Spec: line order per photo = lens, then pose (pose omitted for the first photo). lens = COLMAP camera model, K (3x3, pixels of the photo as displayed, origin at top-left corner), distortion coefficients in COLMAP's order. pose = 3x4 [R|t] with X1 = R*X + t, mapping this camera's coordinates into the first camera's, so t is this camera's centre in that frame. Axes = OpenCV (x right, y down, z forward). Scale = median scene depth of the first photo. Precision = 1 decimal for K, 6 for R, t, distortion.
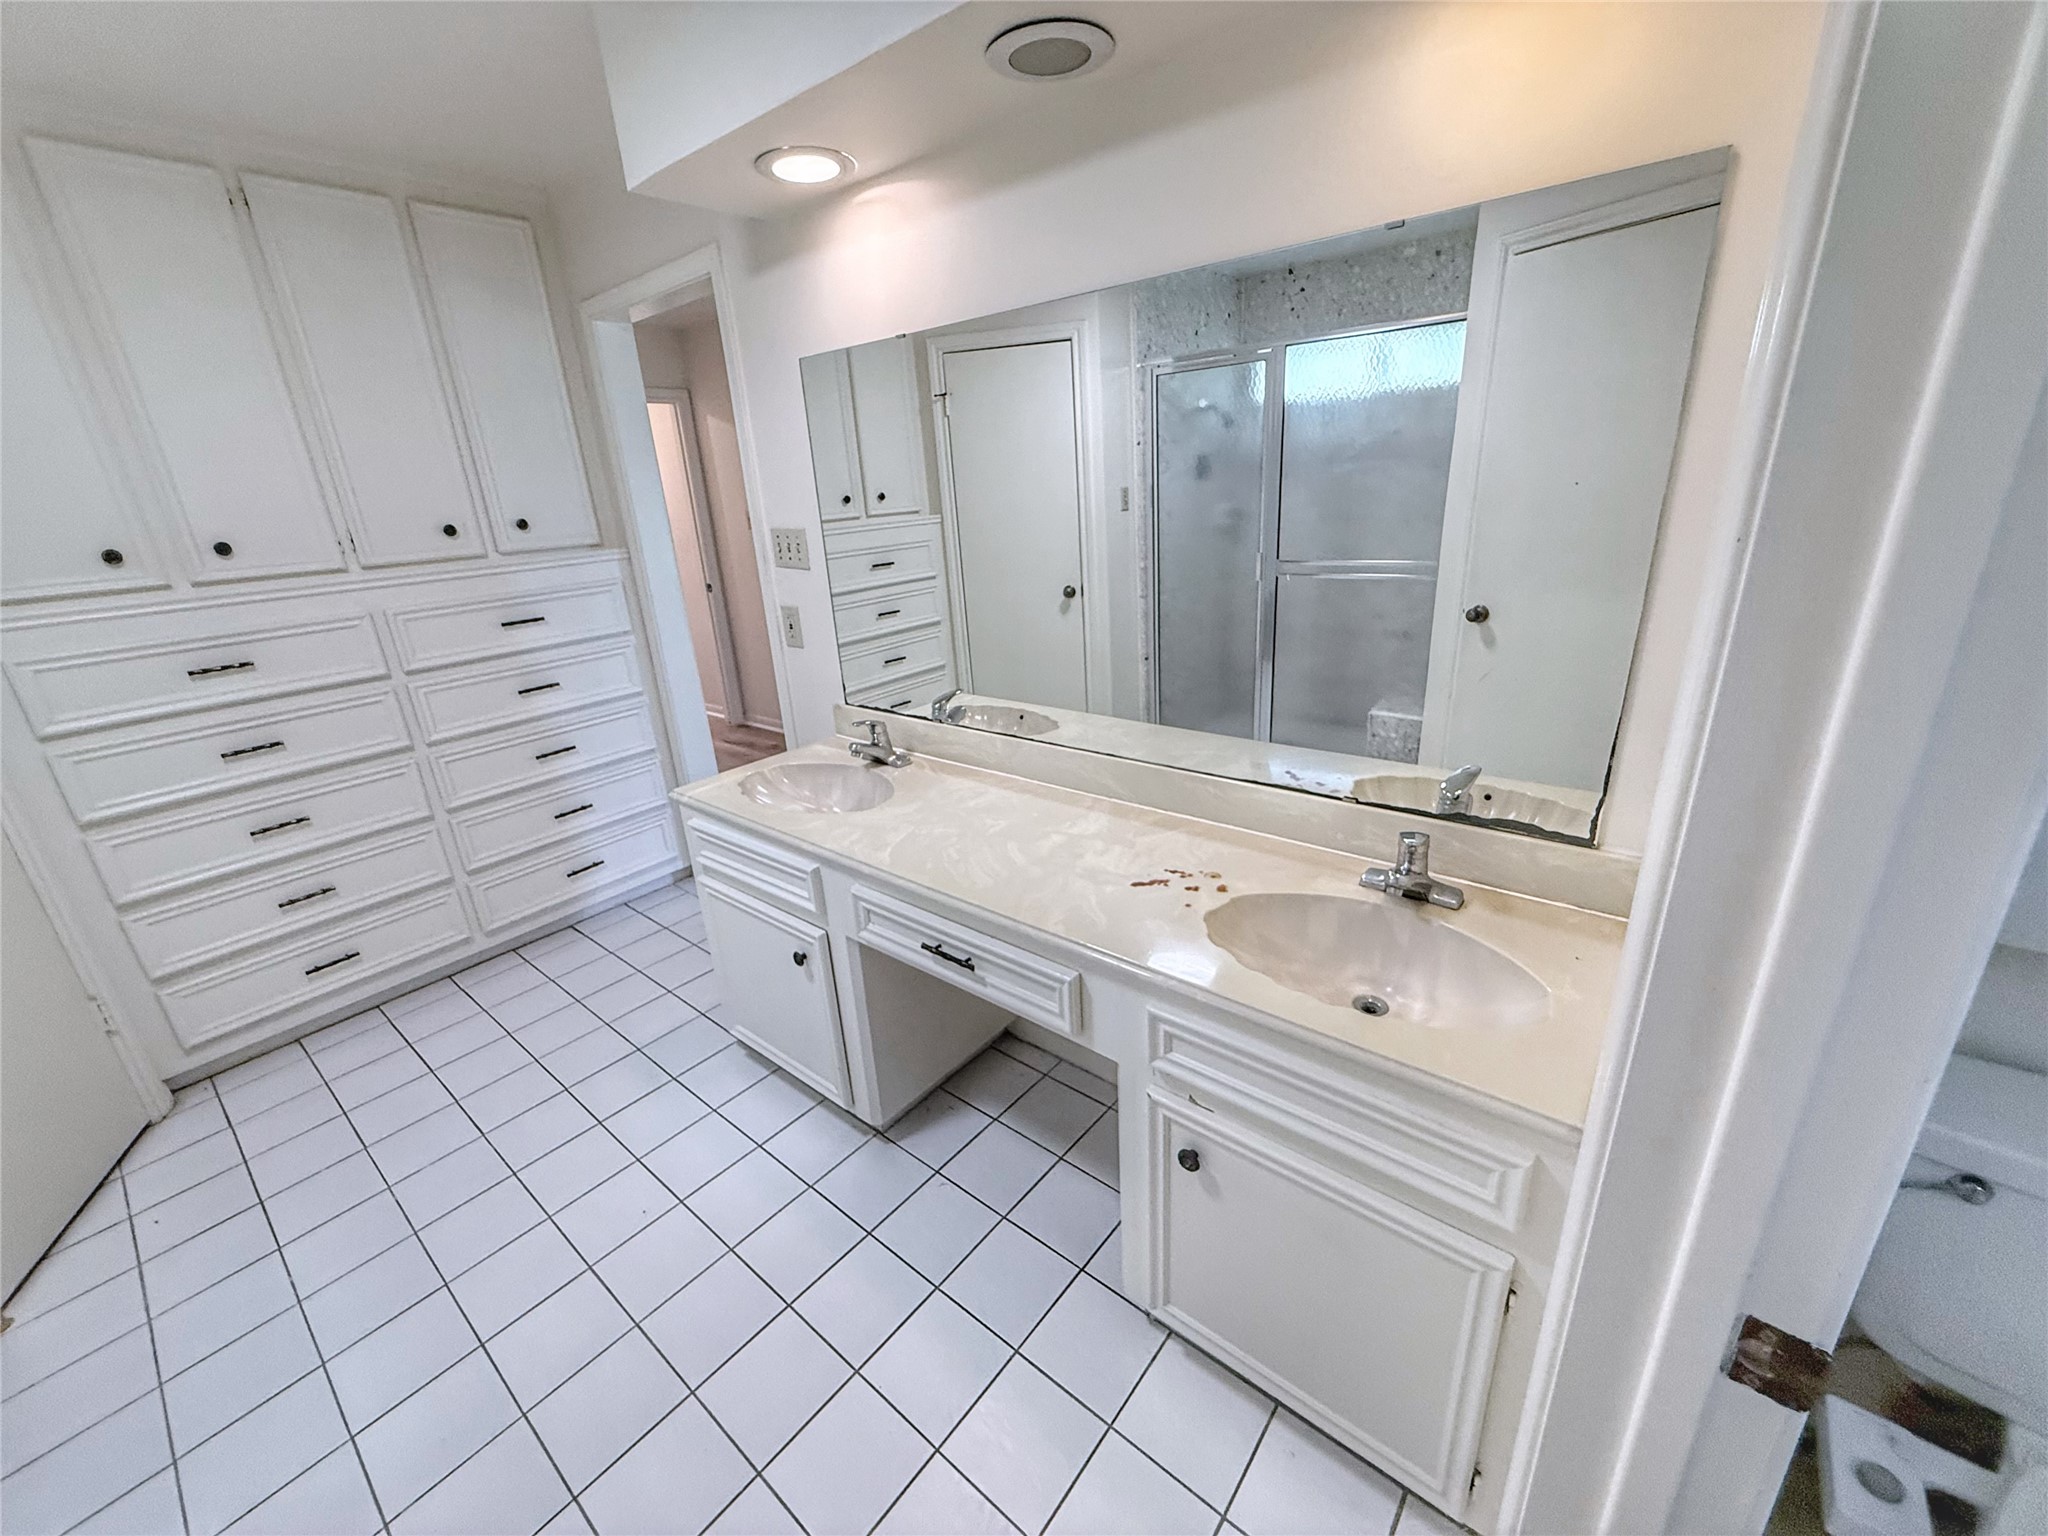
lens RADIAL K [[820.5, 0, 1018.7], [0, 820.5, 769.3], [0, 0, 1]] dist [-0.000315, -0.000352]
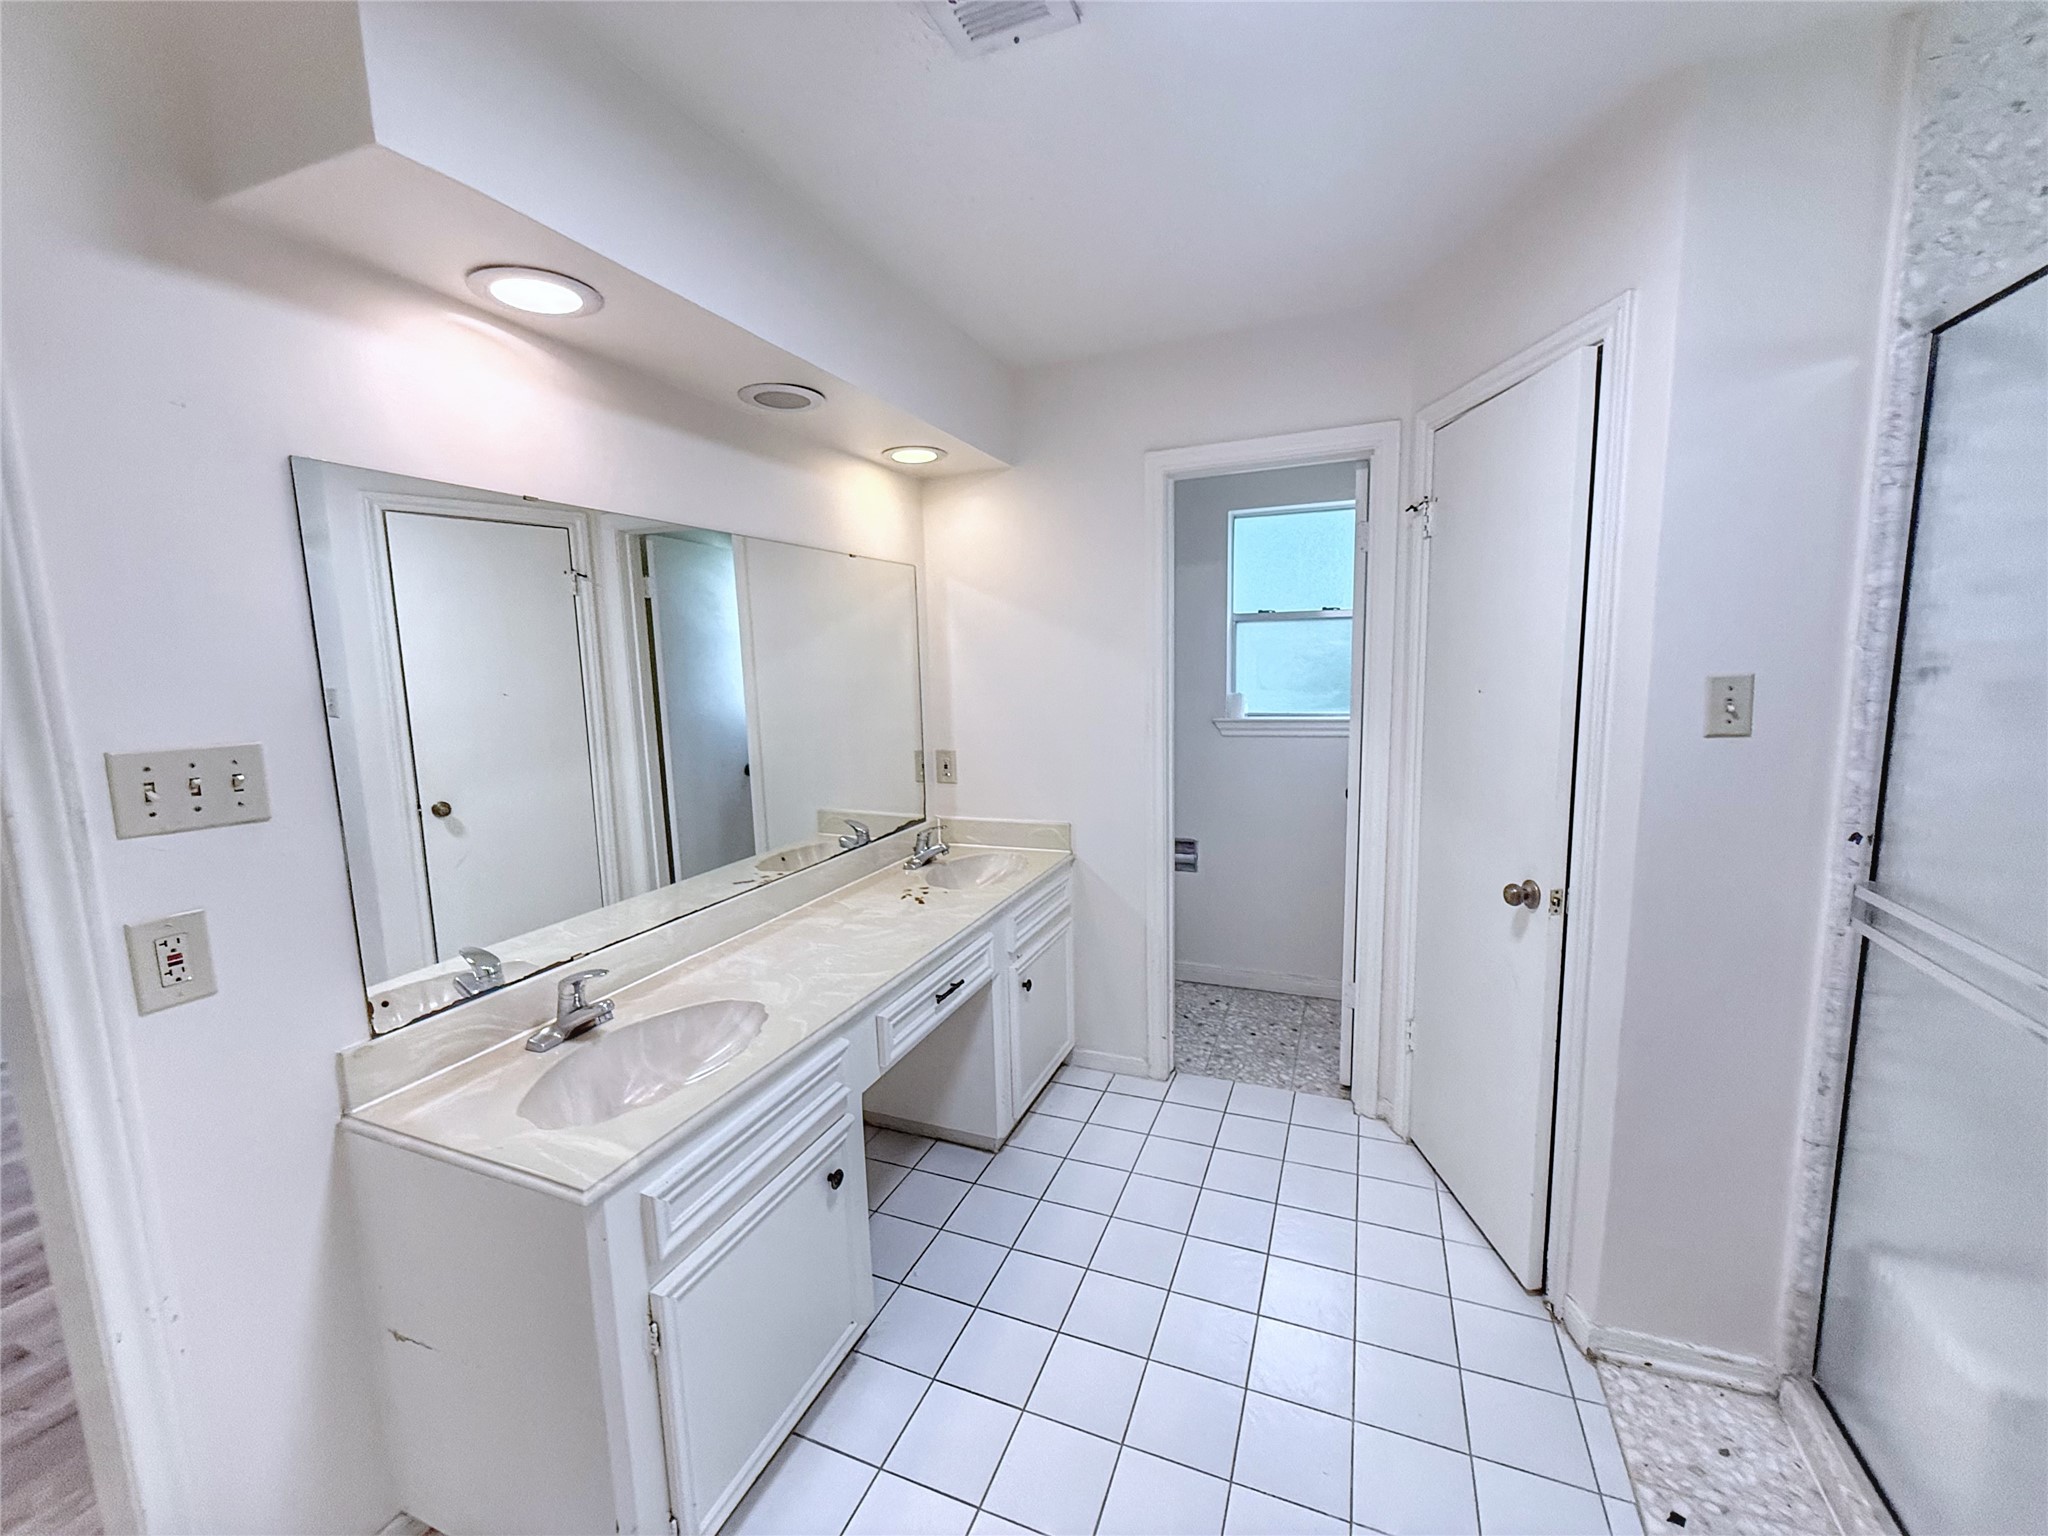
lens RADIAL K [[815.2, 0, 1029.0], [0, 815.2, 772.2], [0, 0, 1]] dist [-0.000234, 0.000052]
pose [[-0.299671, -0.070053, 0.951467, -1.193120], [0.358539, 0.915925, 0.180361, -0.257553], [-0.884108, 0.395187, -0.249360, 0.931735]]
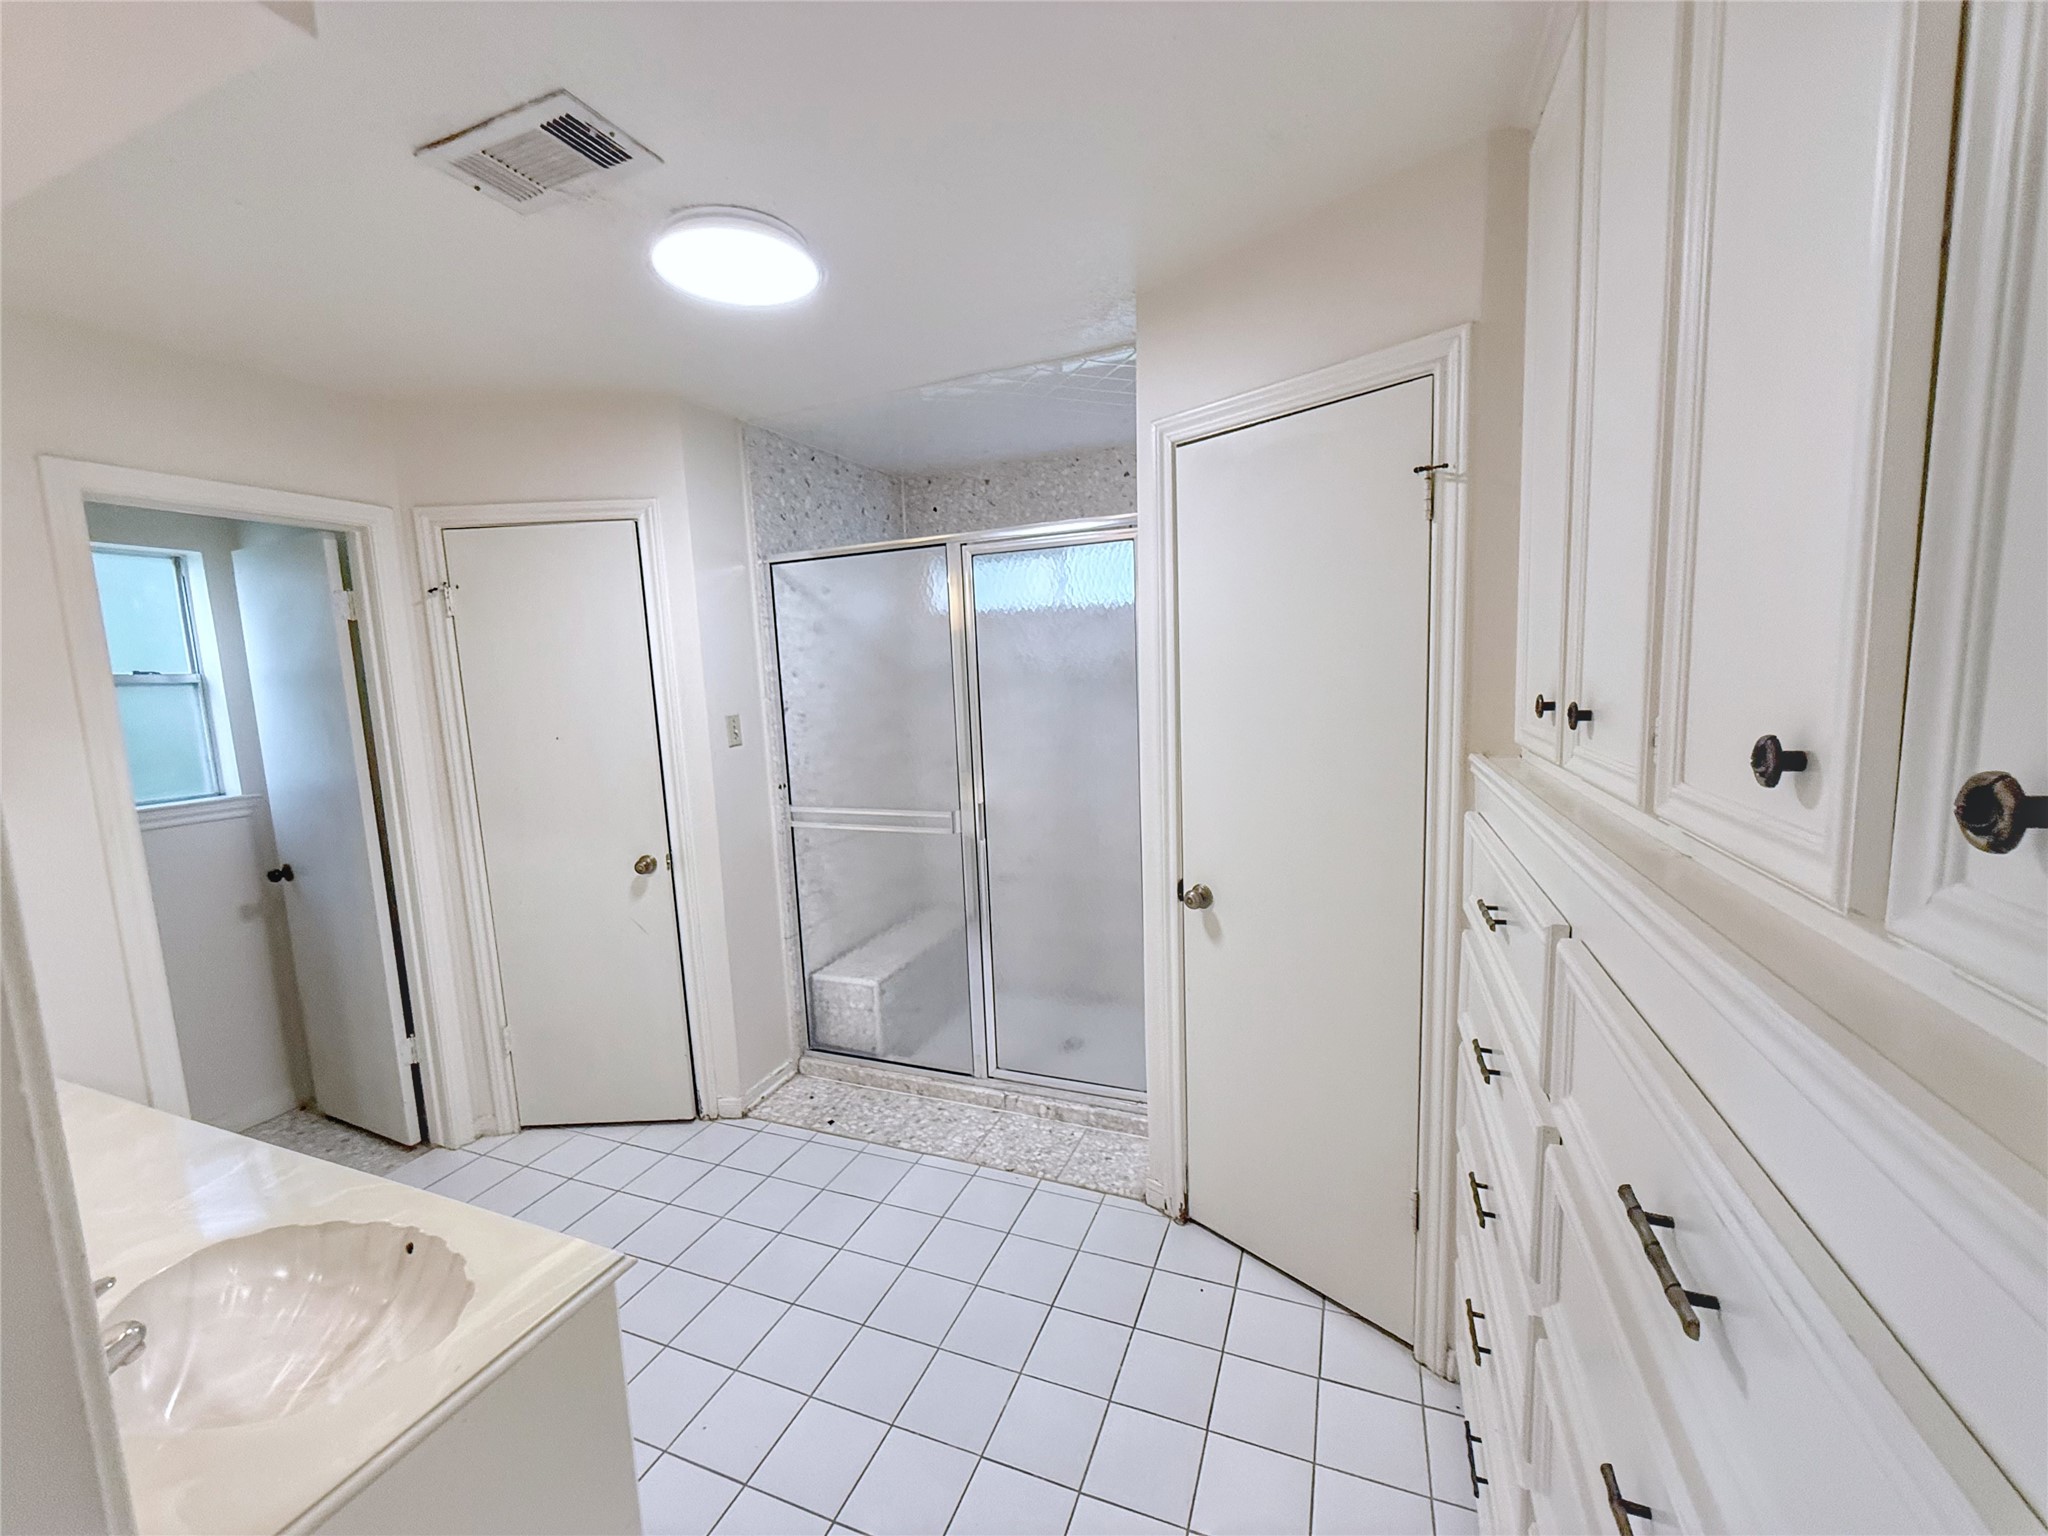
lens RADIAL K [[815.2, 0, 1029.0], [0, 815.2, 772.2], [0, 0, 1]] dist [-0.000234, 0.000052]
pose [[-0.946062, 0.133520, -0.295193, -0.664186], [-0.013042, 0.894697, 0.446483, -0.570895], [0.323723, 0.426251, -0.844698, 1.661689]]
